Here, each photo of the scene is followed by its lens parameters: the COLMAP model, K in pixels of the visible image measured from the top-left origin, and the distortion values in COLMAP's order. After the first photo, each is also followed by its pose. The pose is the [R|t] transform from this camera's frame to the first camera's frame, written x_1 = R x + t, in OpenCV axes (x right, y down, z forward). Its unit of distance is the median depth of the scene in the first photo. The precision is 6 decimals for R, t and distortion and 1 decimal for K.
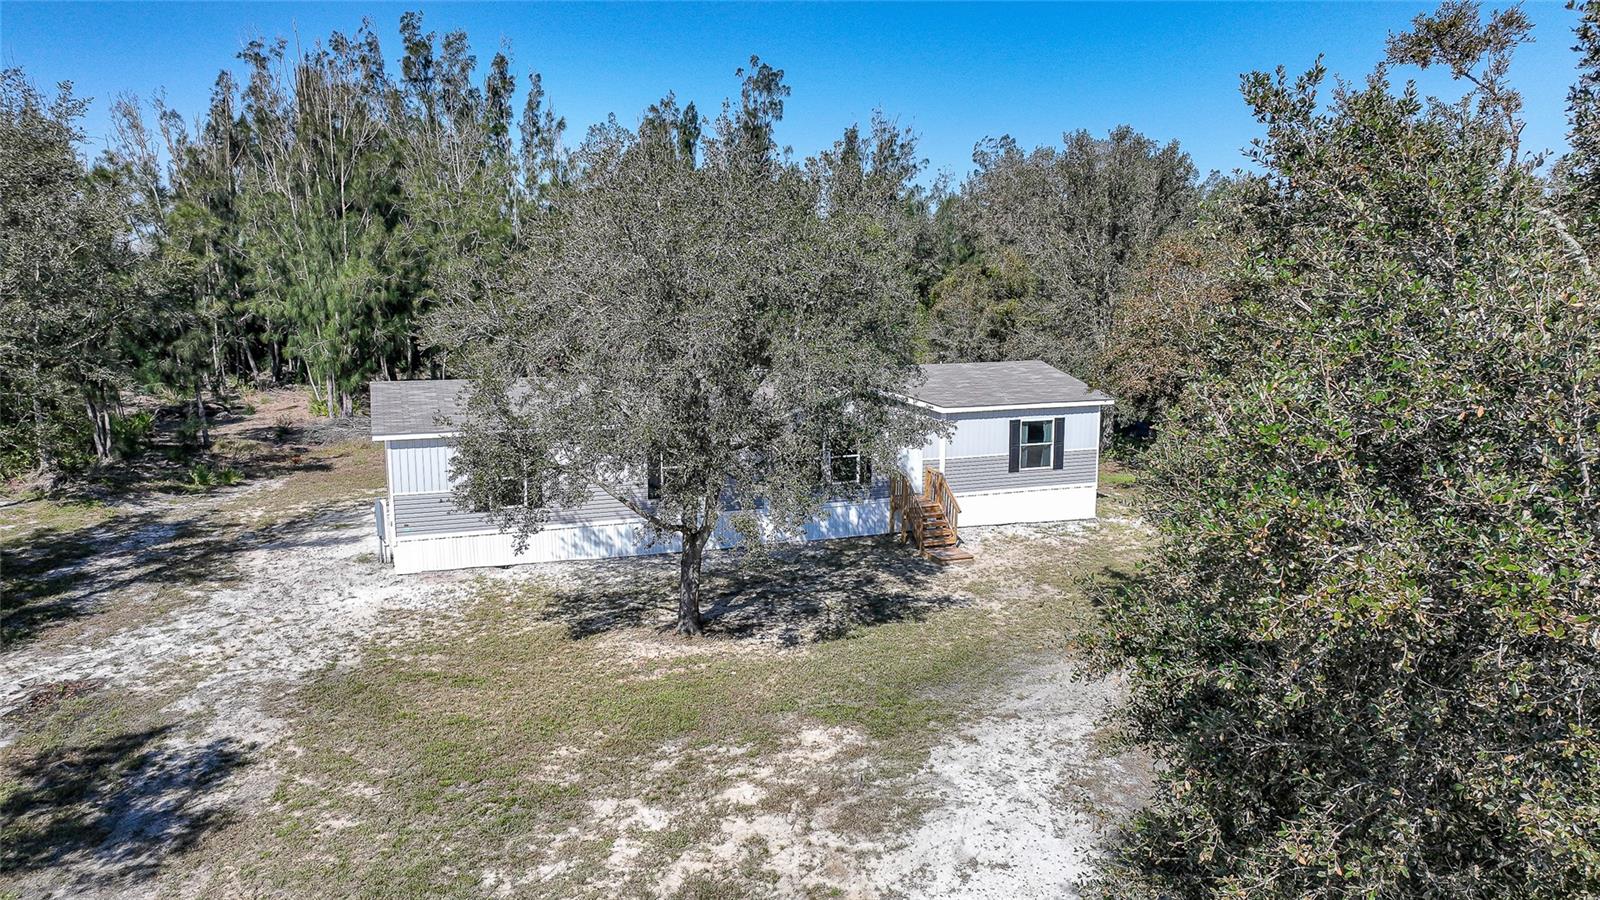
lens RADIAL K [[1122.8, 0, 796.5], [0, 1122.8, 456.5], [0, 0, 1]] dist [-0.003551, 0.020226]
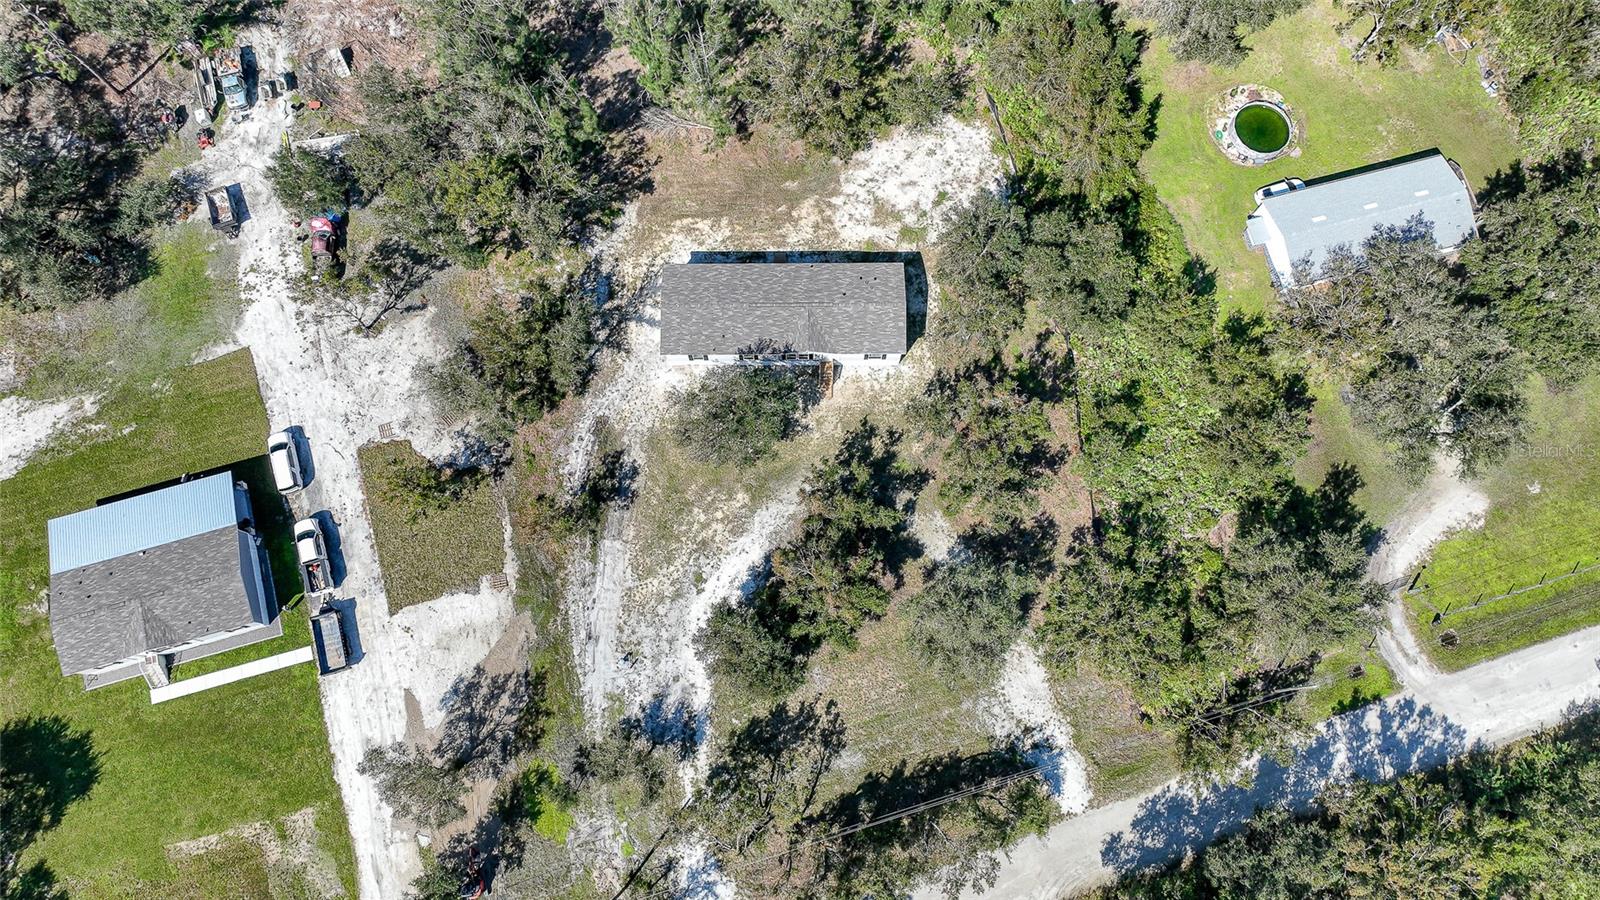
lens RADIAL K [[1122.8, 0, 792.4], [0, 1122.8, 442.3], [0, 0, 1]] dist [-0.003551, 0.020226]
pose [[0.936237, 0.339458, -0.090713, 0.401466], [-0.054656, 0.395723, 0.916742, -2.946807], [0.347092, -0.853330, 0.389044, -0.455207]]
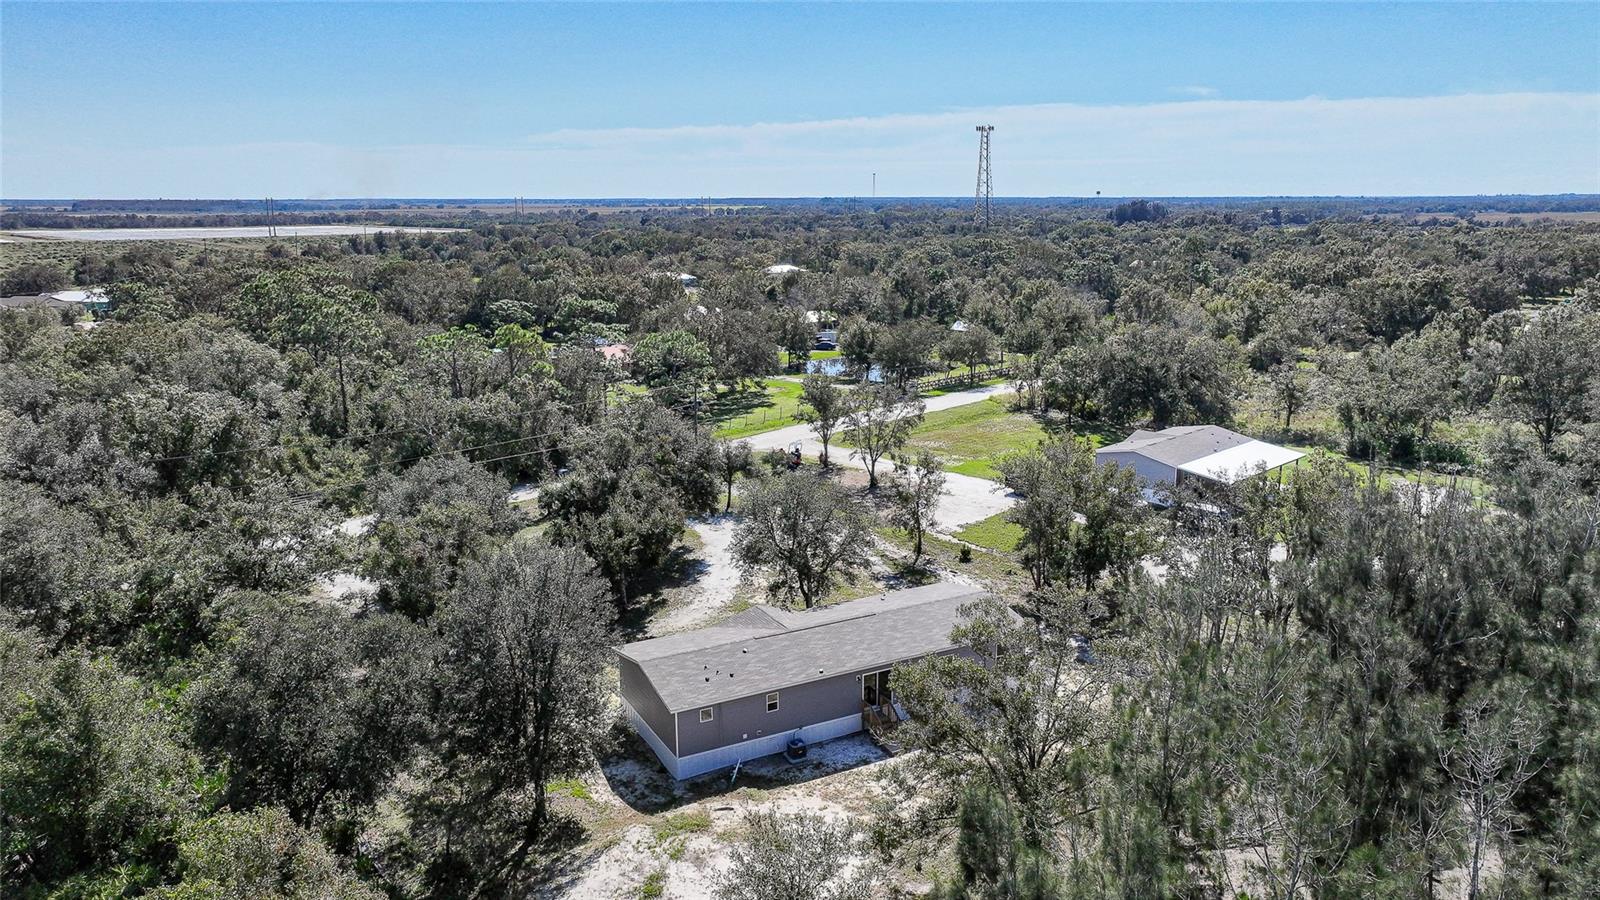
lens RADIAL K [[1122.8, 0, 799.0], [0, 1122.8, 449.3], [0, 0, 1]] dist [-0.003551, 0.020226]
pose [[-0.991801, 0.025757, -0.125166, 0.236197], [-0.023868, 0.924903, 0.379453, -1.143976], [0.125540, 0.379329, -0.916705, 2.894193]]
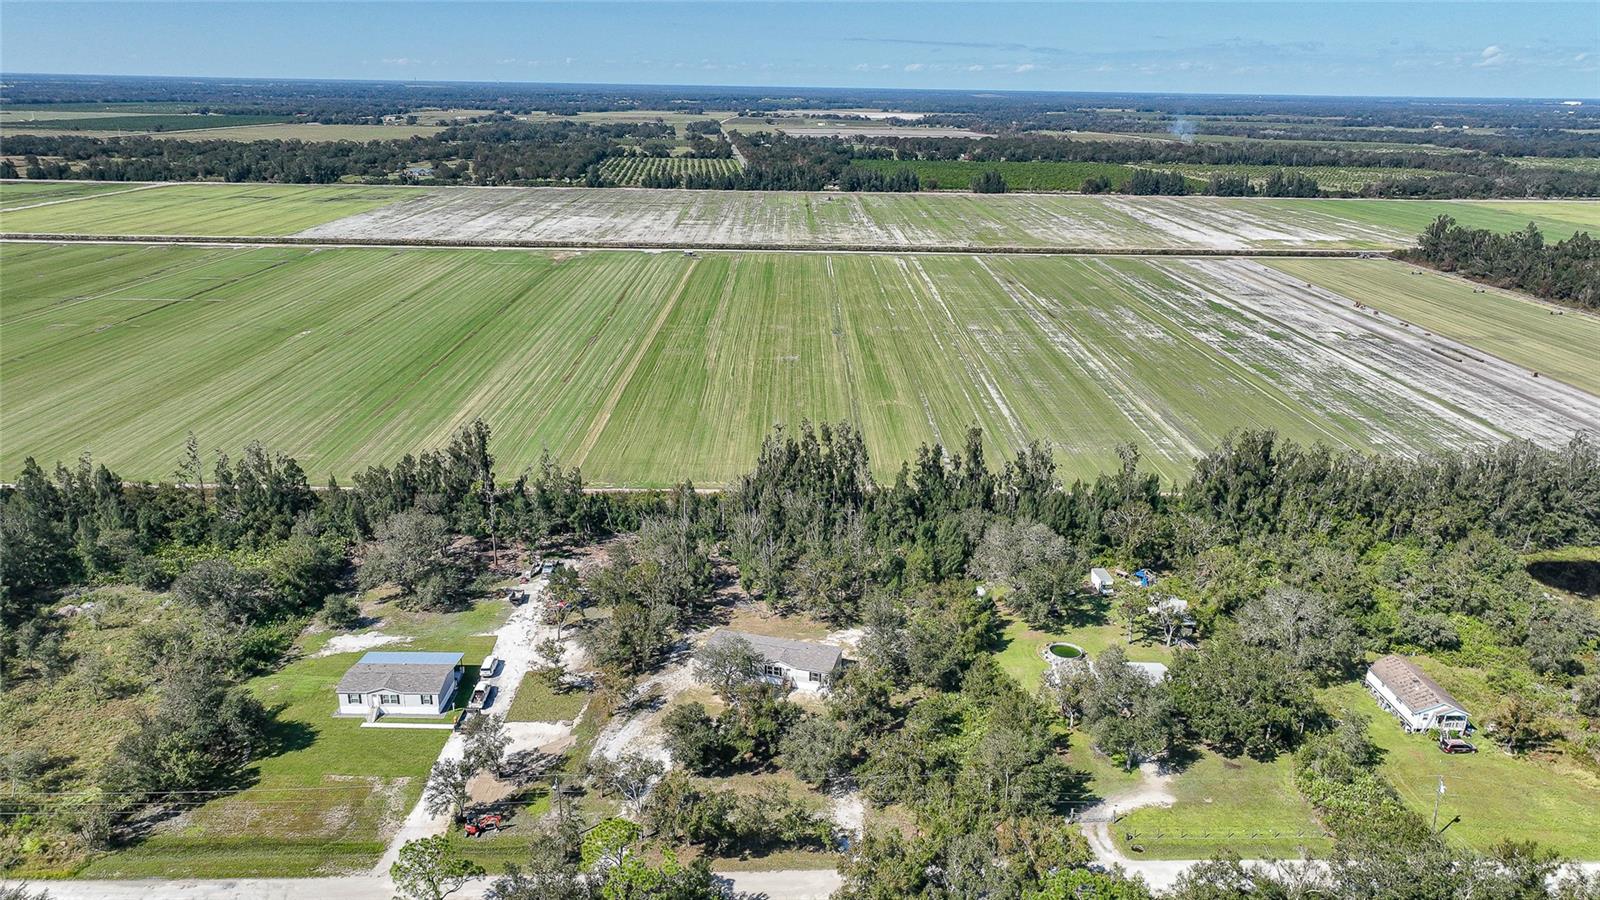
lens RADIAL K [[1122.8, 0, 799.0], [0, 1122.8, 446.3], [0, 0, 1]] dist [-0.003551, 0.020226]
pose [[0.804175, 0.191352, -0.562750, 3.254976], [-0.111503, 0.978521, 0.173388, -2.207065], [0.583841, -0.076685, 0.808238, -3.571173]]
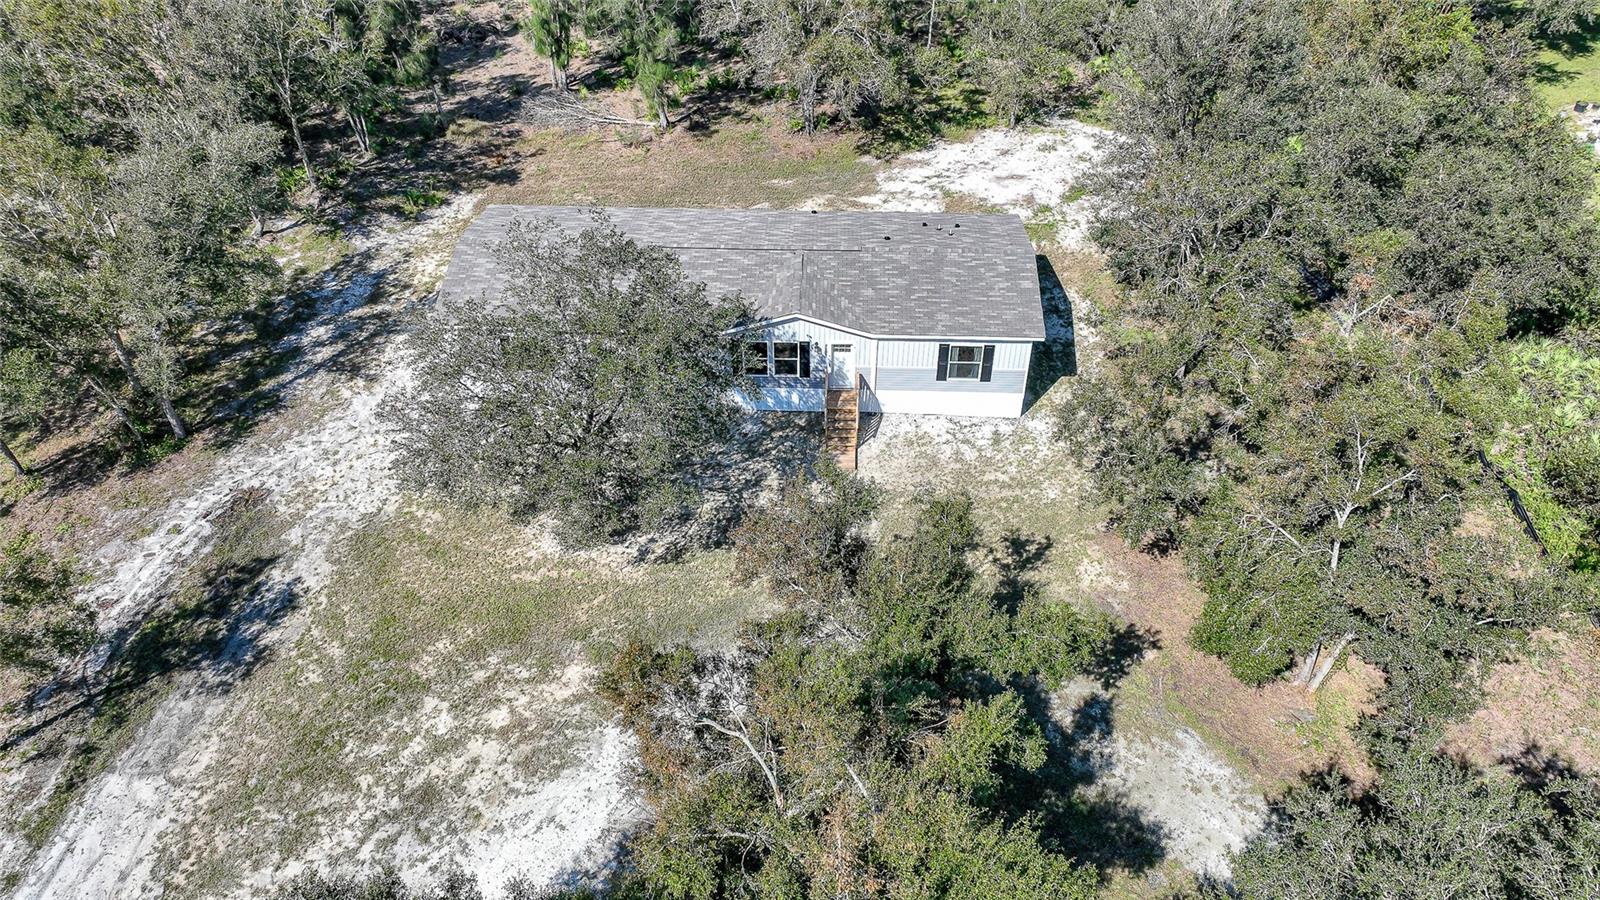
lens RADIAL K [[1122.8, 0, 797.1], [0, 1122.8, 447.9], [0, 0, 1]] dist [-0.003551, 0.020226]
pose [[0.920655, 0.253688, -0.296711, 0.481116], [-0.062285, 0.845782, 0.529880, -0.620065], [0.385377, -0.469356, 0.794474, -0.040643]]
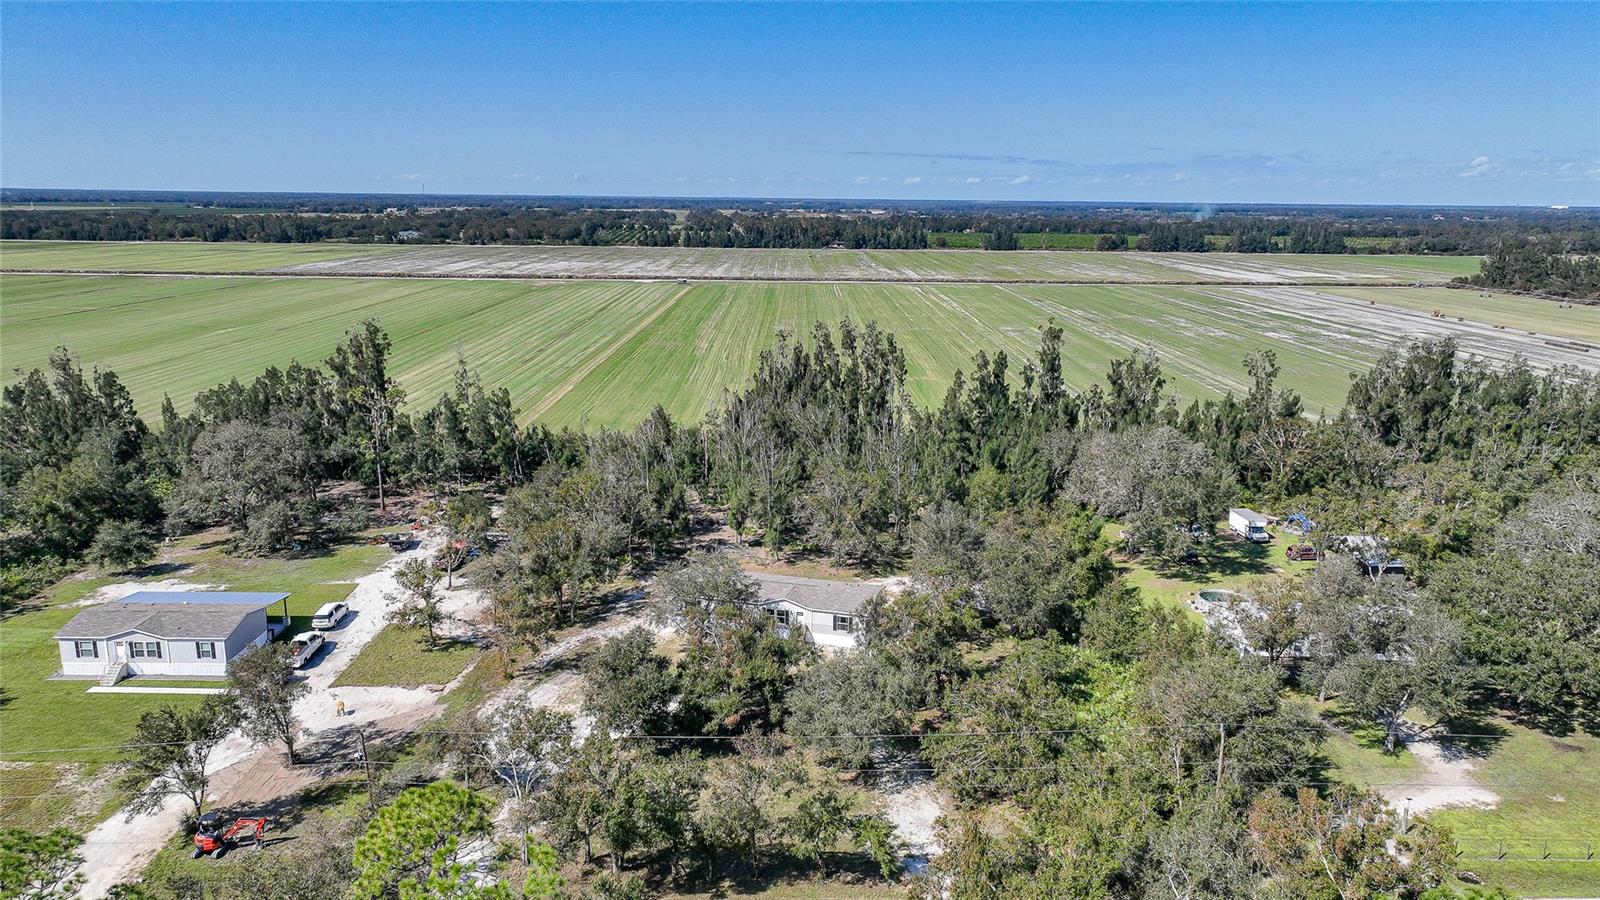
lens RADIAL K [[1122.8, 0, 799.3], [0, 1122.8, 440.3], [0, 0, 1]] dist [-0.003551, 0.020226]
pose [[0.803821, 0.131714, -0.580107, 2.188378], [-0.107800, 0.991286, 0.075700, -0.873176], [0.585023, 0.001686, 0.811015, -1.932648]]
